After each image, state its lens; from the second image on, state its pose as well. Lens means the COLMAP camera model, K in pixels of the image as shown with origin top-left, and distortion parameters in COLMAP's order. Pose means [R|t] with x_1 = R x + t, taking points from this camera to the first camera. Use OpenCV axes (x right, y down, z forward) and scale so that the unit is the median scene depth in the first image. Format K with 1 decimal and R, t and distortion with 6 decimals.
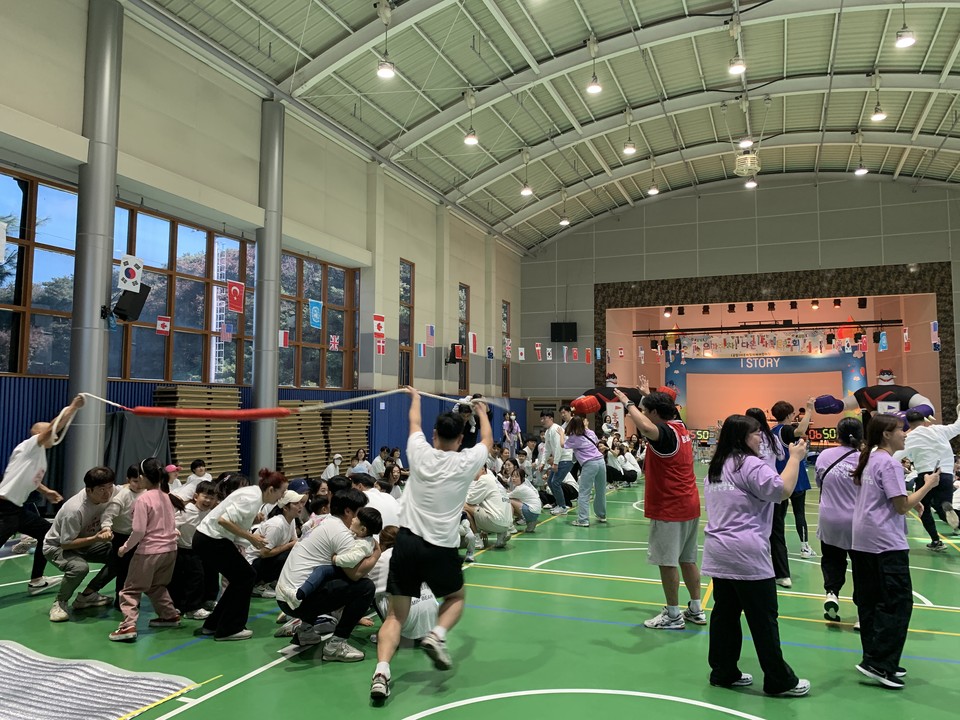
lens RADIAL K [[747.4, 0, 473.8], [0, 747.4, 355.7], [0, 0, 1]] dist [0.025822, -0.031169]
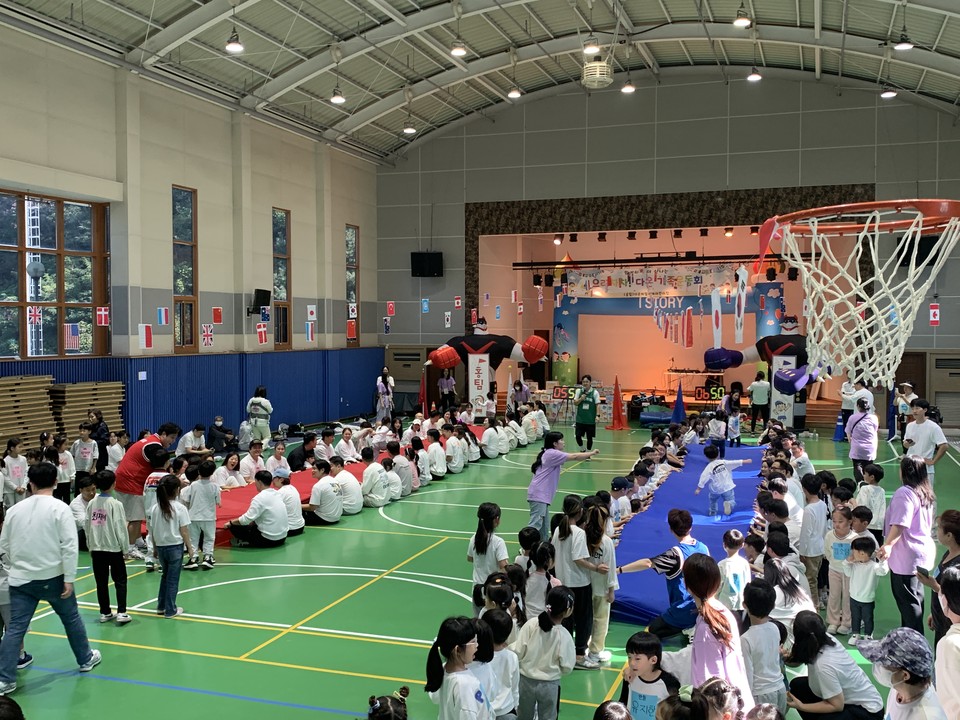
lens RADIAL K [[976.2, 0, 481.7], [0, 976.2, 368.6], [0, 0, 1]] dist [0.047230, 0.000000]
pose [[0.998297, -0.006827, 0.057936, 0.148828], [0.000032, 0.993193, 0.116477, -0.052992], [-0.058337, -0.116277, 0.991502, -0.072383]]
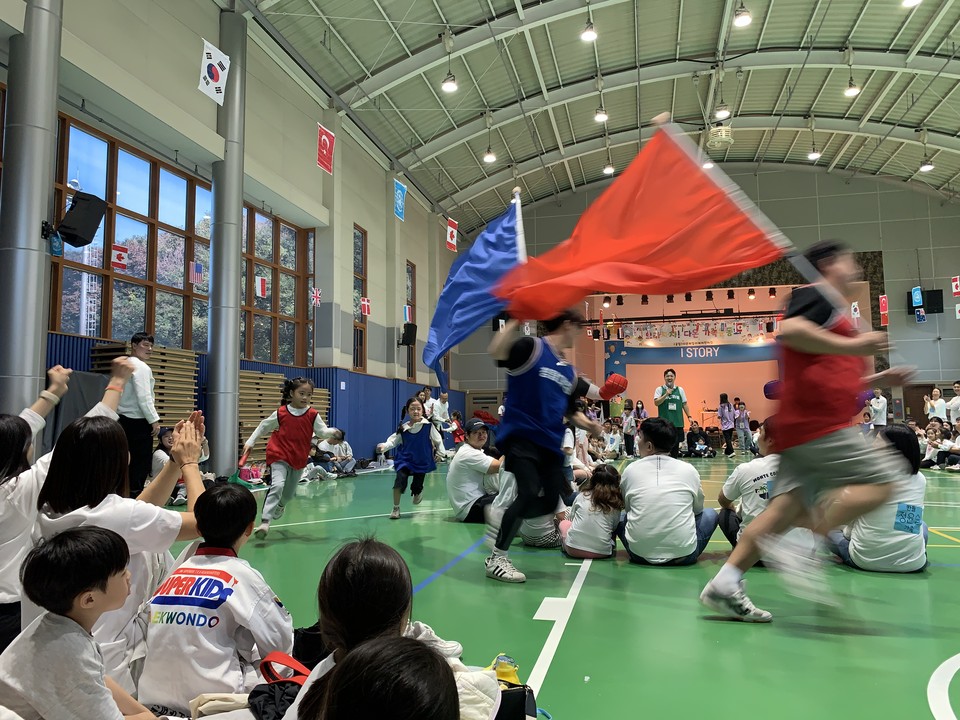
lens RADIAL K [[747.4, 0, 481.5], [0, 747.4, 350.9], [0, 0, 1]] dist [0.025822, -0.031169]
pose [[0.983957, 0.002637, 0.178387, -0.097262], [0.002428, 0.999600, -0.028169, 0.042101], [-0.178390, 0.028151, 0.983557, 0.092250]]
